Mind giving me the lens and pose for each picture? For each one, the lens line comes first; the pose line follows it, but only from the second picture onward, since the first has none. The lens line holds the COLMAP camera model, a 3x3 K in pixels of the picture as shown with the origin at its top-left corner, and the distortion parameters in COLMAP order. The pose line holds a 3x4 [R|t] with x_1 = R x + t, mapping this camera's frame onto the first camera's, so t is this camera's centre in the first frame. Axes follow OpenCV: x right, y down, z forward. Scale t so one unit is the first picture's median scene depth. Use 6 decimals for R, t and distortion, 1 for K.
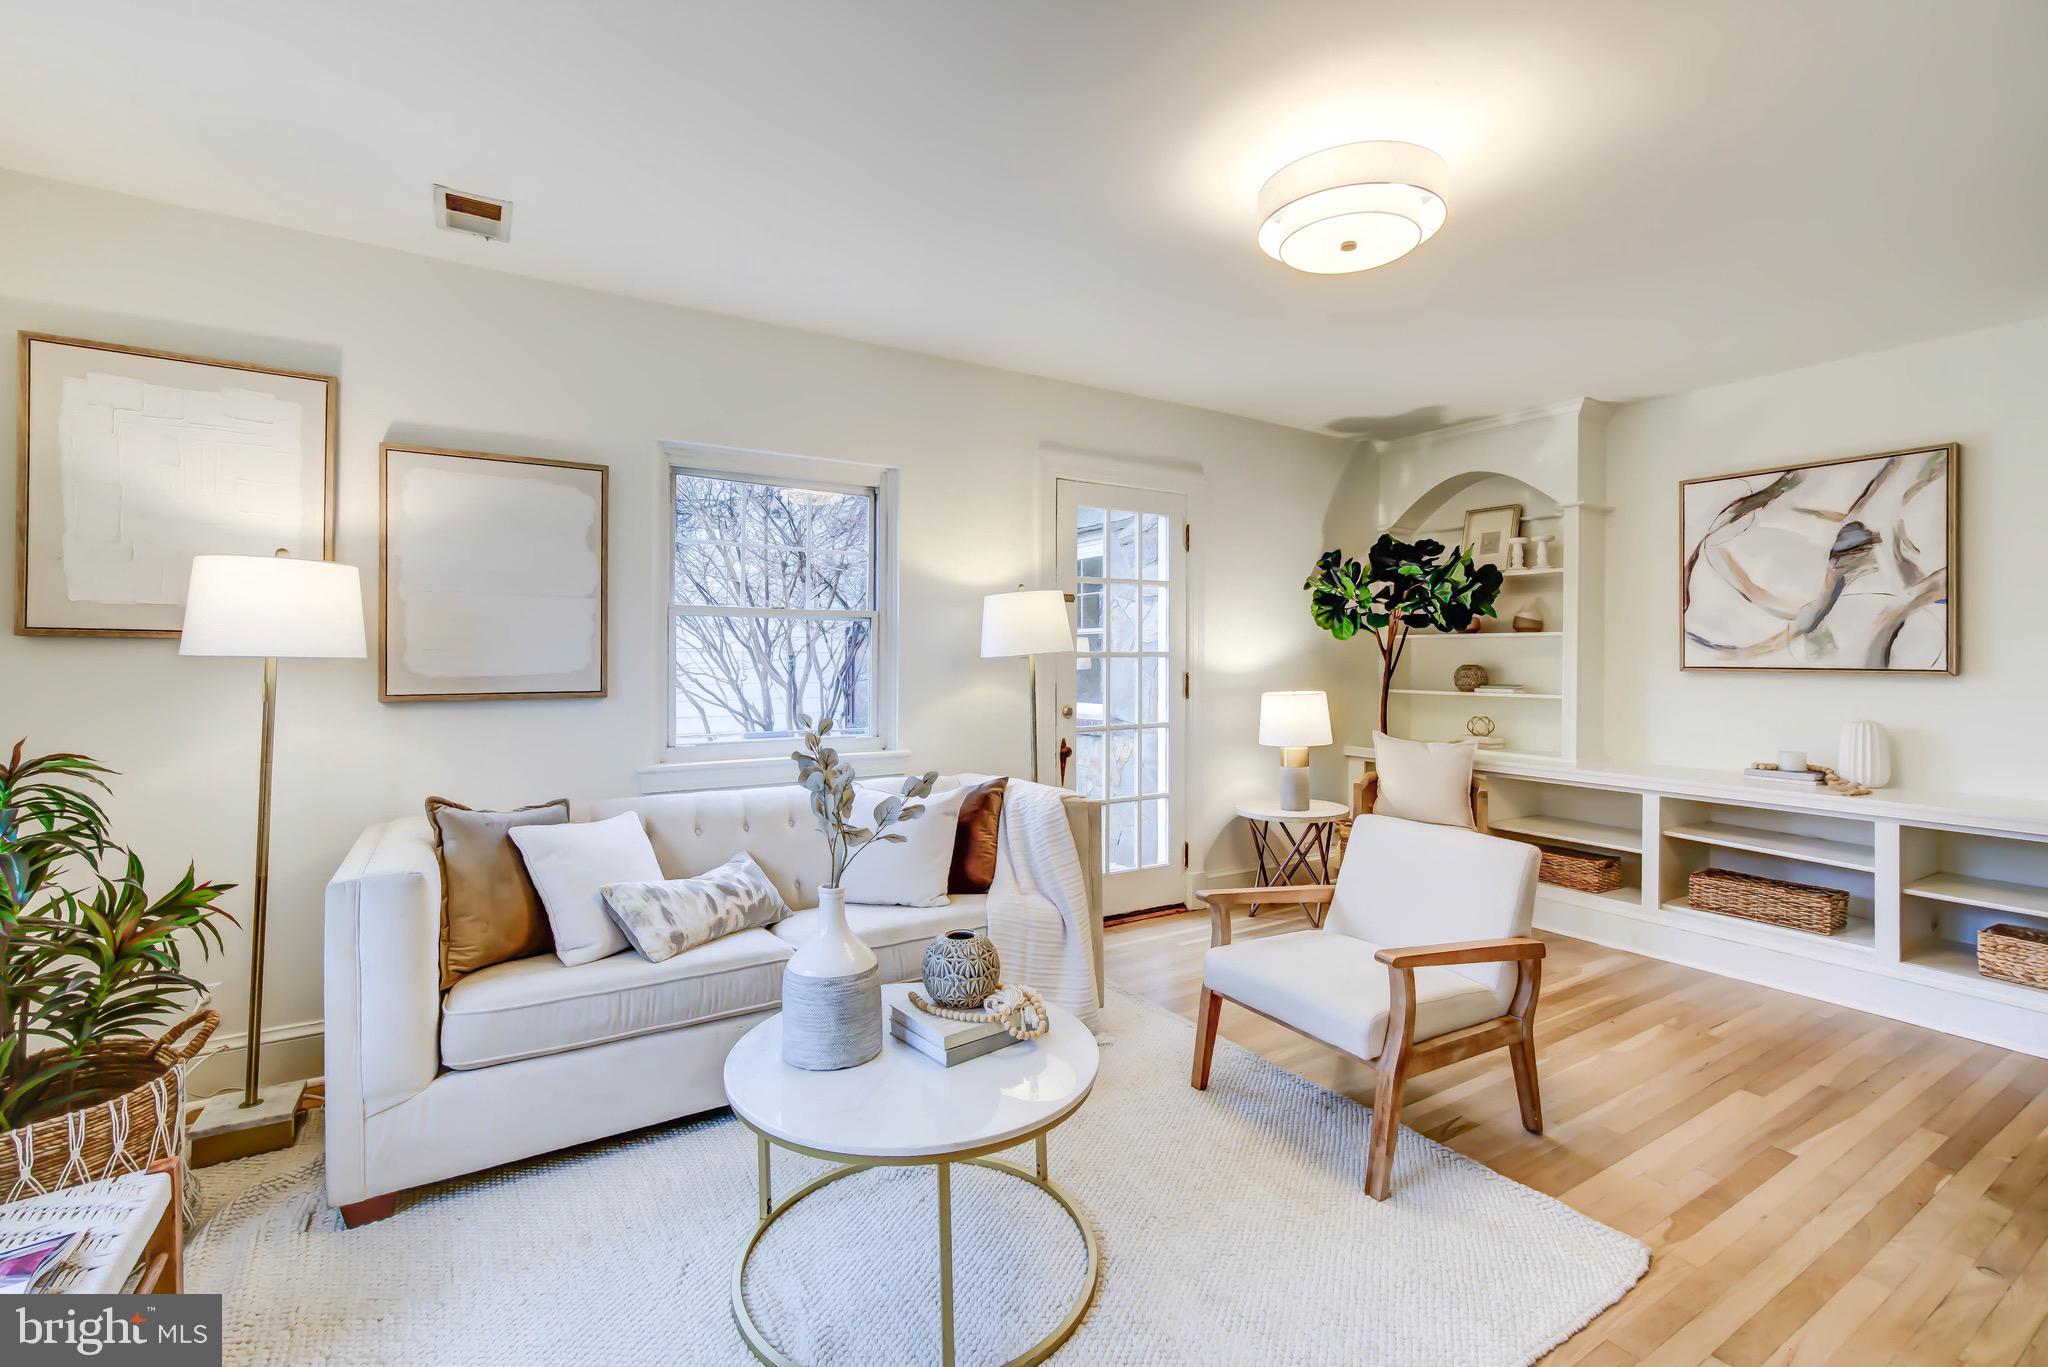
lens RADIAL K [[905.4, 0, 1028.6], [0, 905.4, 651.2], [0, 0, 1]] dist [0.000801, 0.000013]
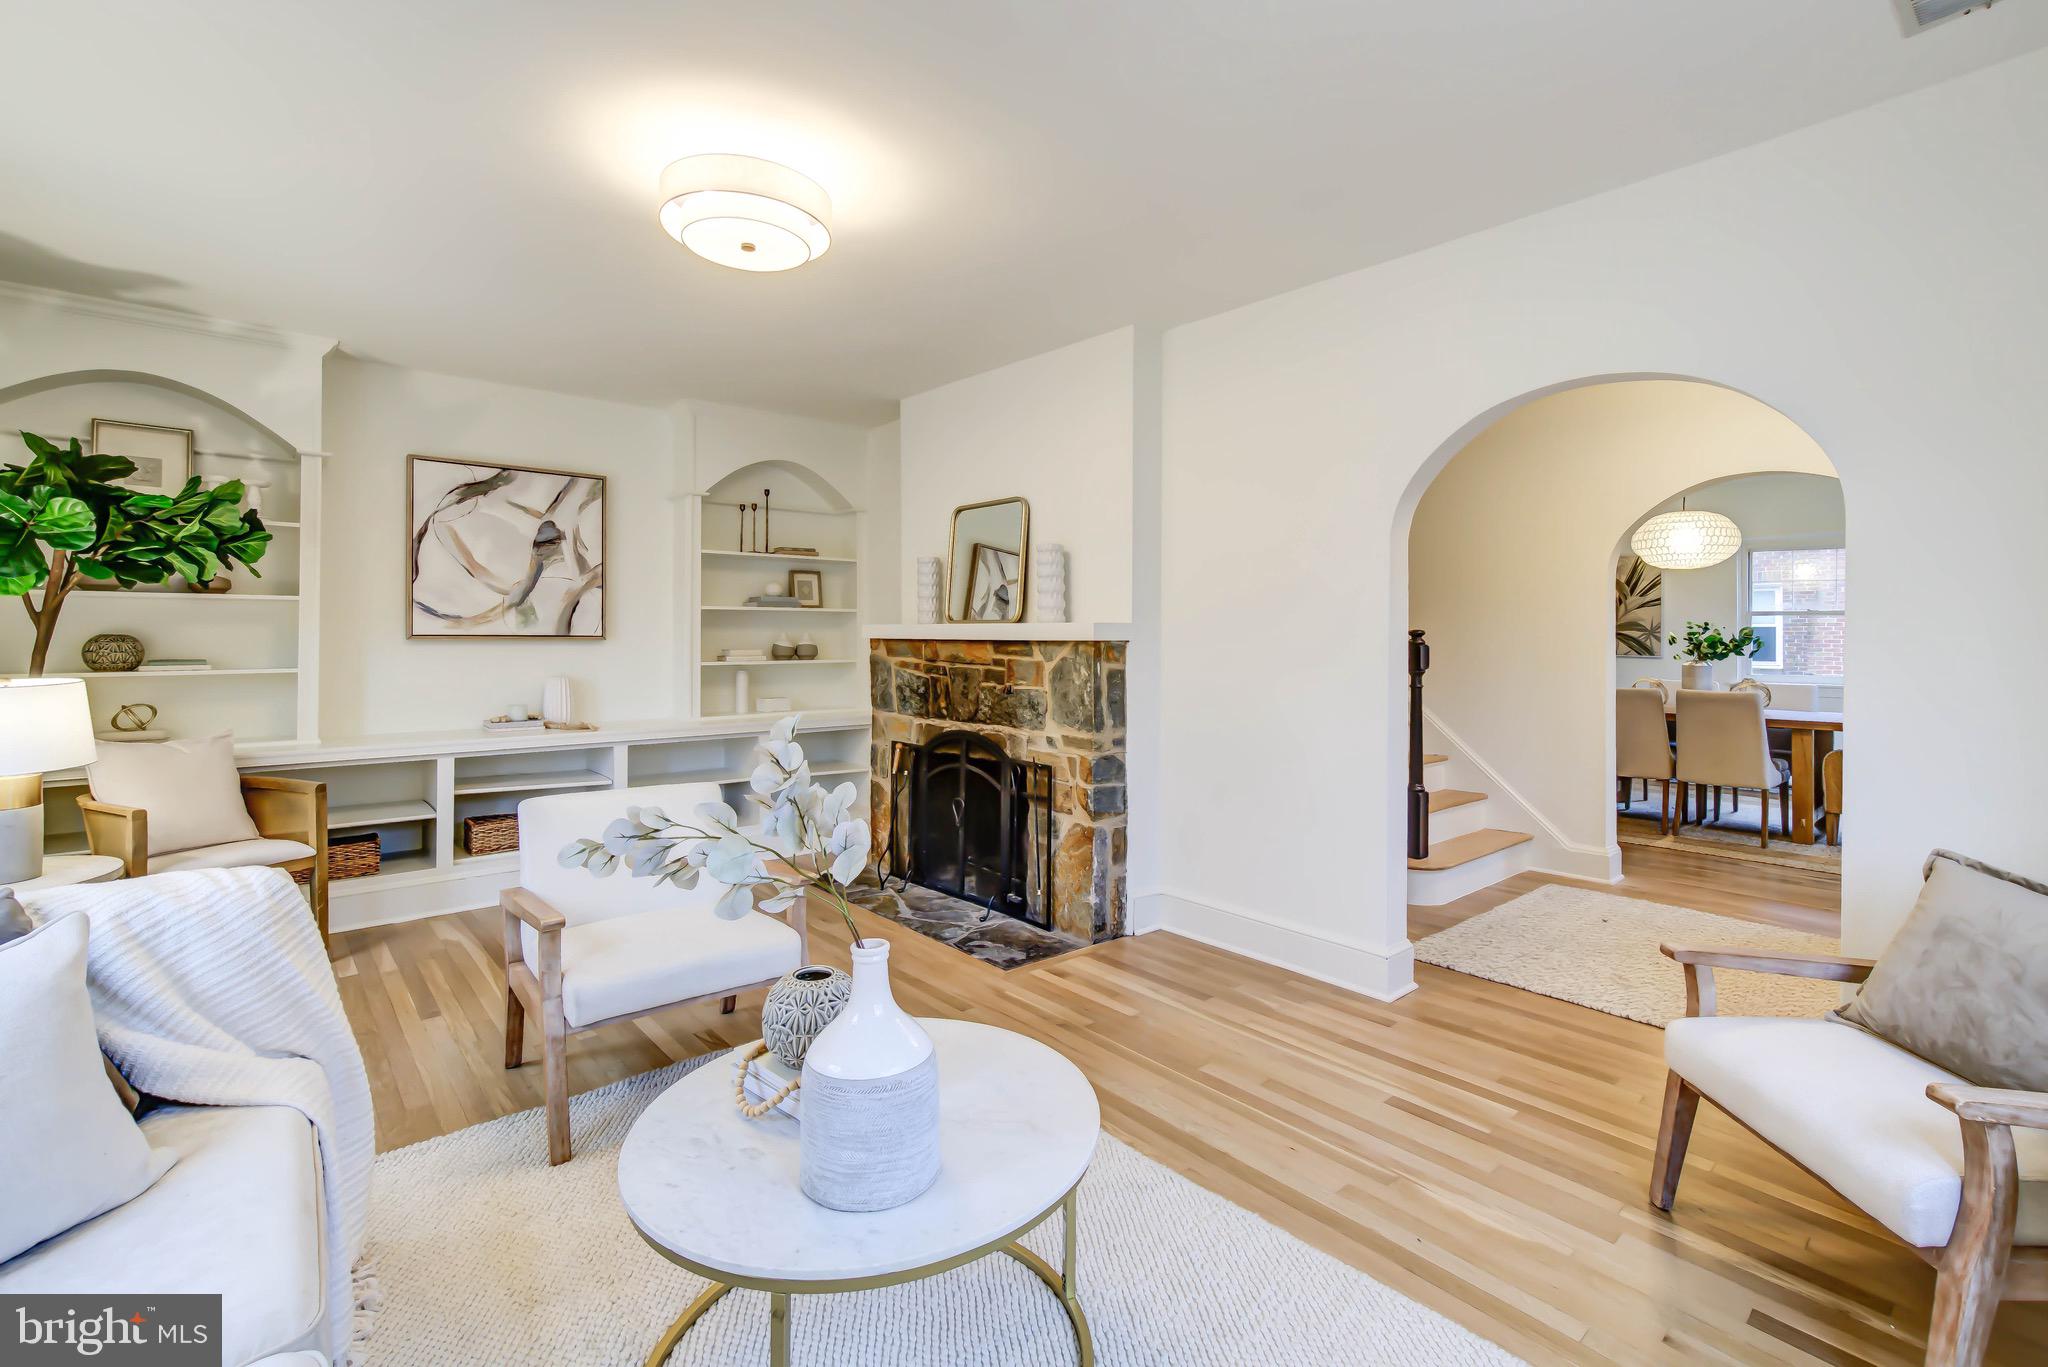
lens RADIAL K [[905.4, 0, 1060.3], [0, 905.4, 635.3], [0, 0, 1]] dist [0.000801, 0.000013]
pose [[-0.165803, -0.003551, 0.986153, -0.453718], [-0.008391, 0.999962, 0.002190, 0.009844], [-0.986123, -0.007912, -0.165826, 0.481688]]
